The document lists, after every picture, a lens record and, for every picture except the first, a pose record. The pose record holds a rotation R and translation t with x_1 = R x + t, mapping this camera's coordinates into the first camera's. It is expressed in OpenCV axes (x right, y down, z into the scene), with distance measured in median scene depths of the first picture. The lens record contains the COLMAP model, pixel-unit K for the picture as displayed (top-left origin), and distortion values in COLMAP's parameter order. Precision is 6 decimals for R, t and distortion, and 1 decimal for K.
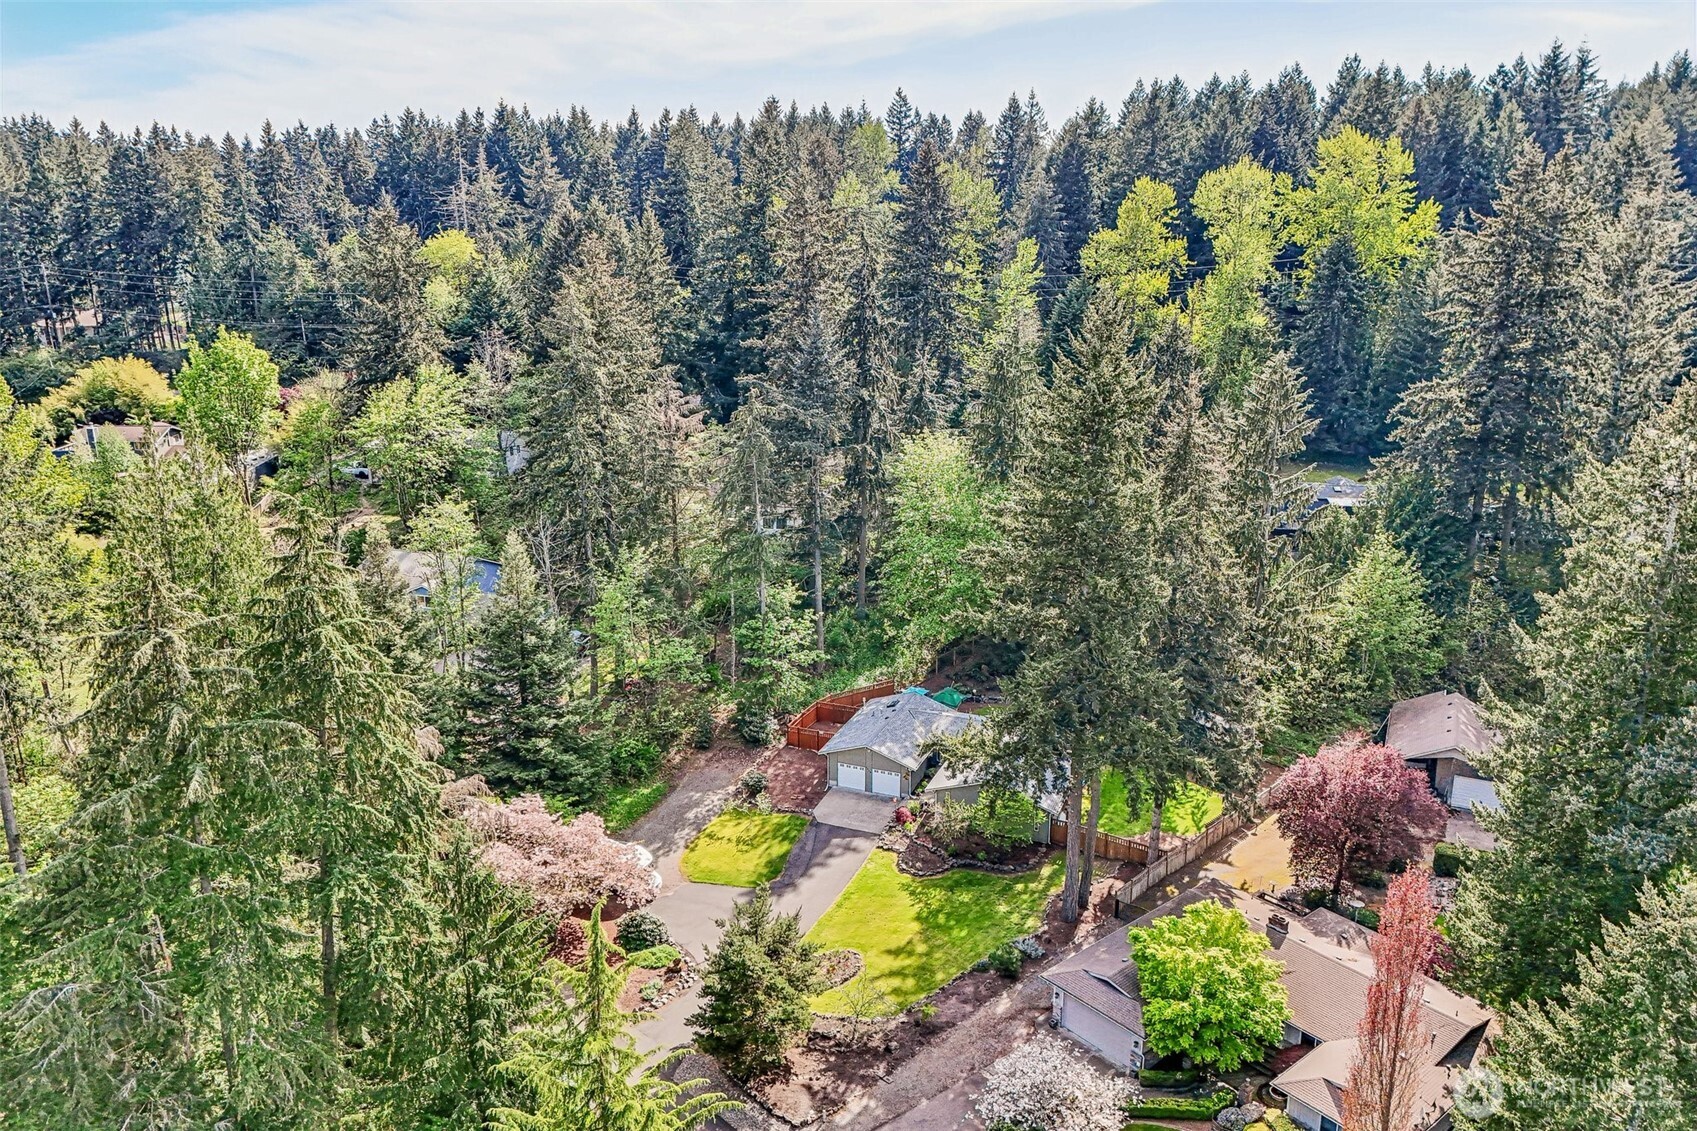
lens RADIAL K [[1236.0, 0, 848.5], [0, 1236.0, 565.5], [0, 0, 1]] dist [0.076742, -0.064470]
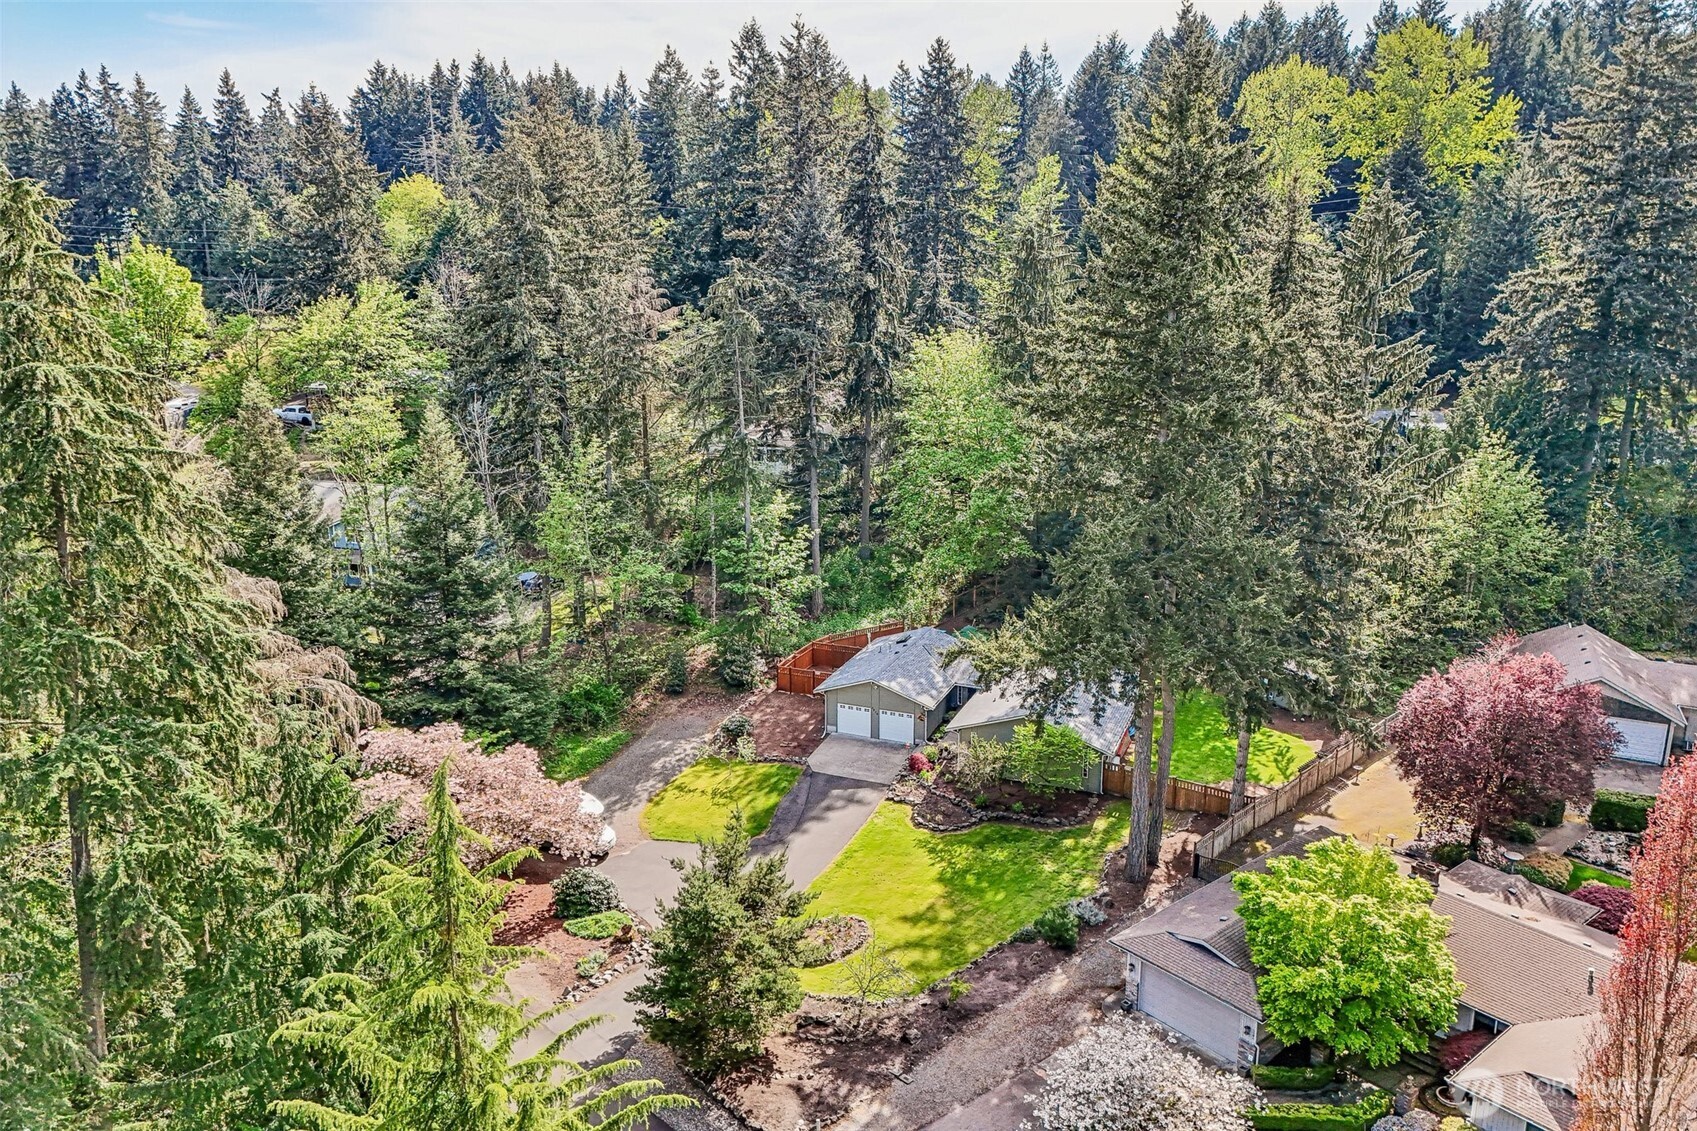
lens RADIAL K [[1236.0, 0, 848.5], [0, 1236.0, 565.5], [0, 0, 1]] dist [0.076742, -0.064470]
pose [[1.000000, -0.000362, 0.000175, -0.001580], [0.000367, 0.999688, -0.024983, 0.091753], [-0.000166, 0.024983, 0.999688, 0.185762]]
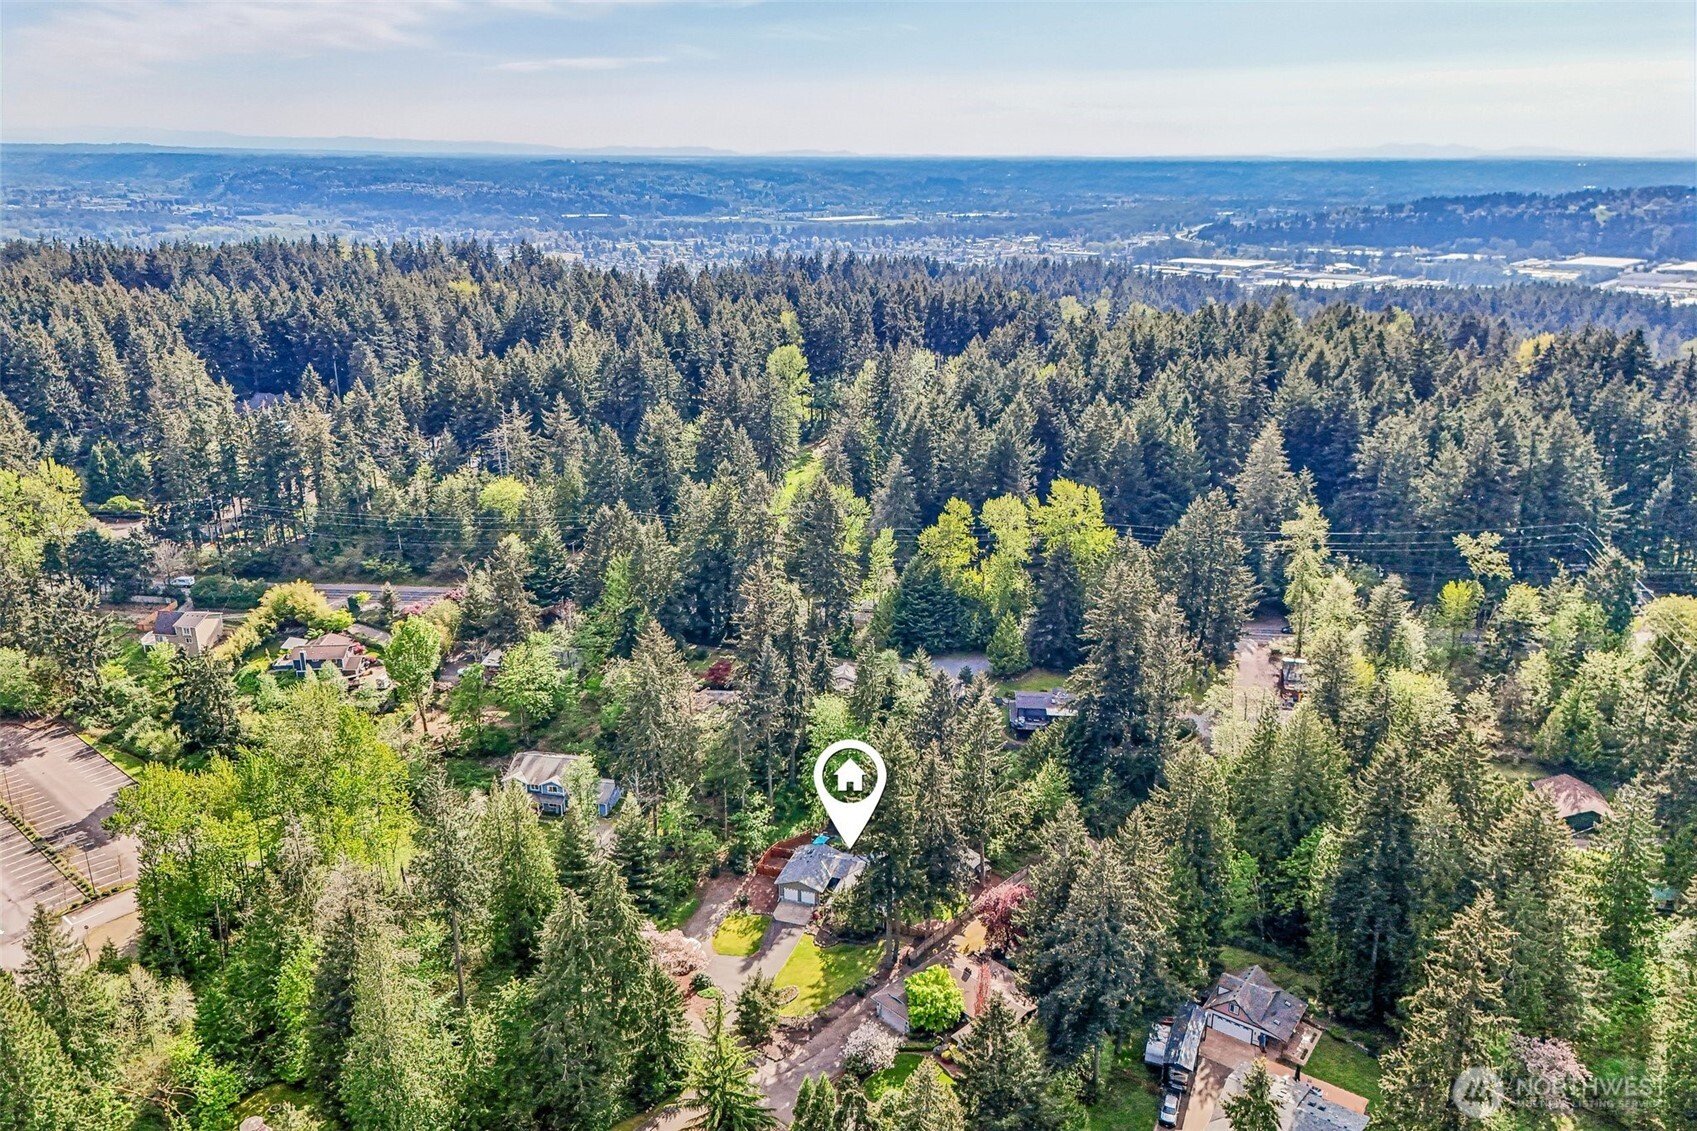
lens RADIAL K [[1236.0, 0, 848.5], [0, 1236.0, 565.5], [0, 0, 1]] dist [0.076742, -0.064470]
pose [[0.997623, -0.020347, 0.065842, -0.027686], [0.017777, 0.999066, 0.039394, -0.467703], [-0.066582, -0.038130, 0.997052, -1.071106]]
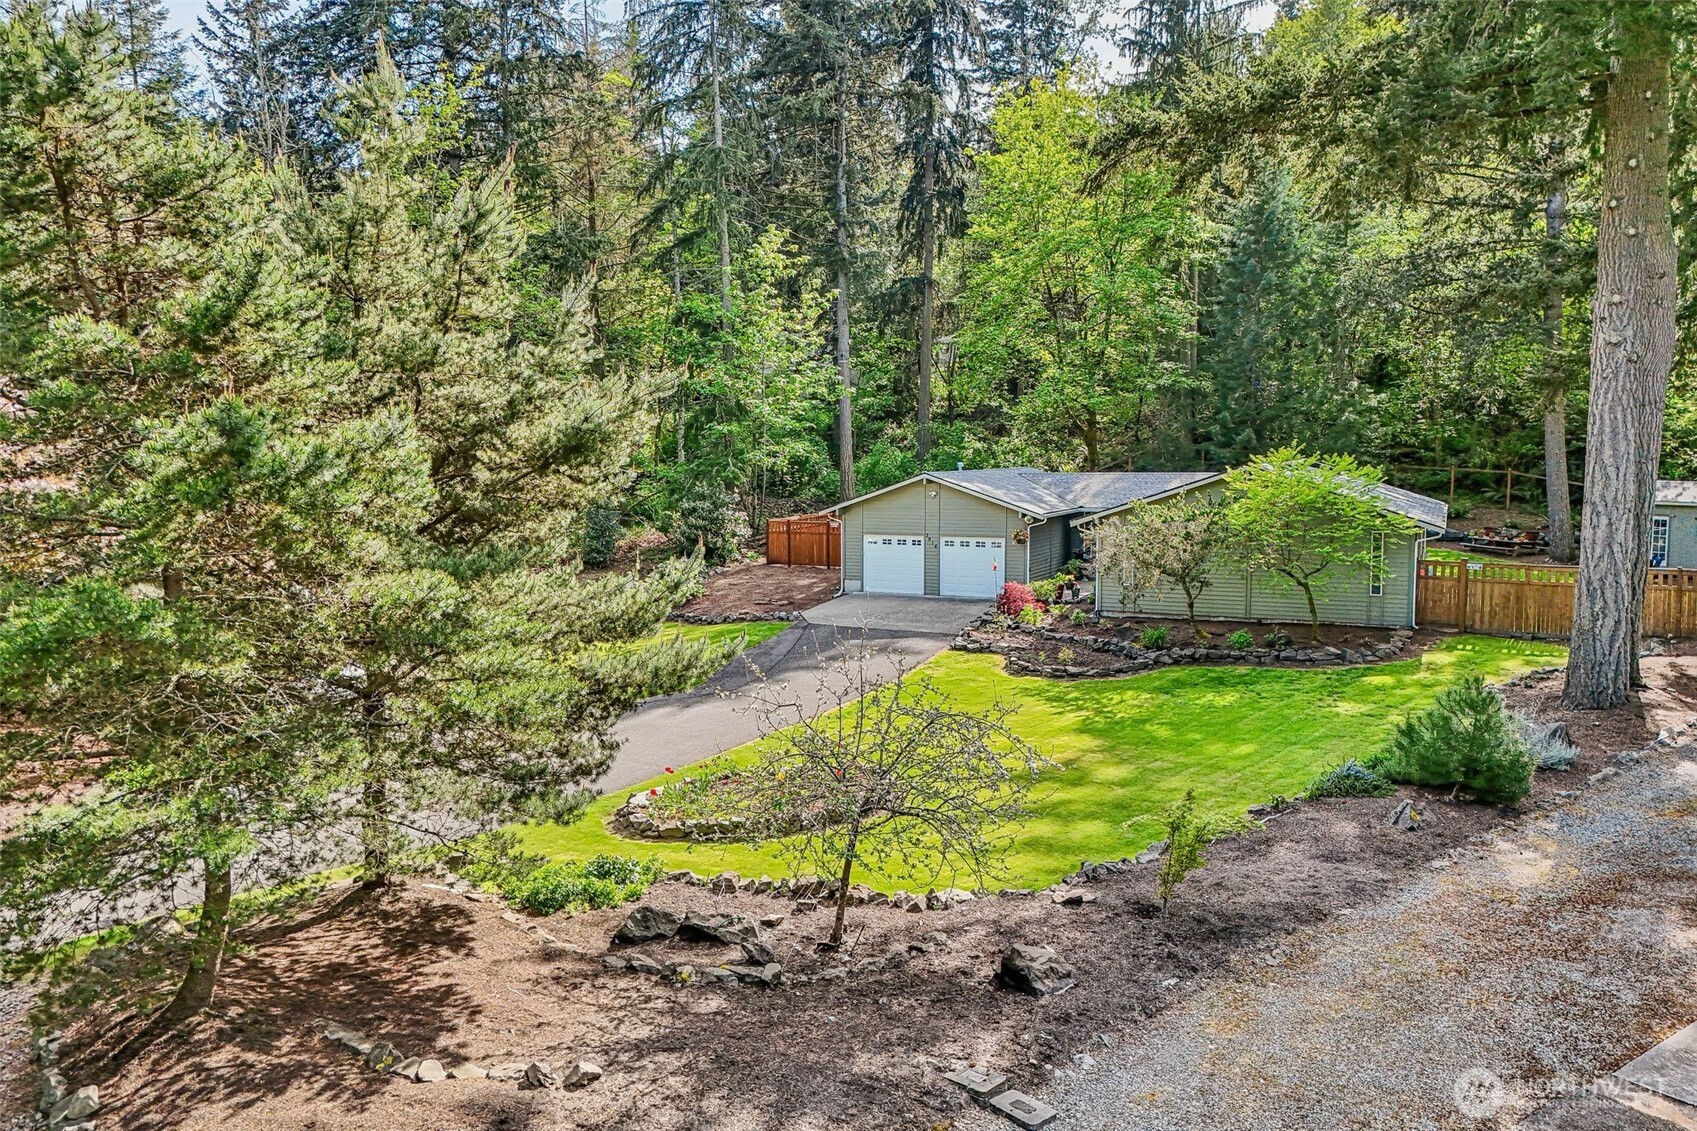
lens RADIAL K [[1236.0, 0, 848.5], [0, 1236.0, 565.5], [0, 0, 1]] dist [0.076742, -0.064470]
pose [[0.998256, 0.005592, -0.058776, 0.012727], [-0.016522, 0.982187, -0.187176, 0.263220], [0.056683, 0.187821, 0.980566, 0.584429]]
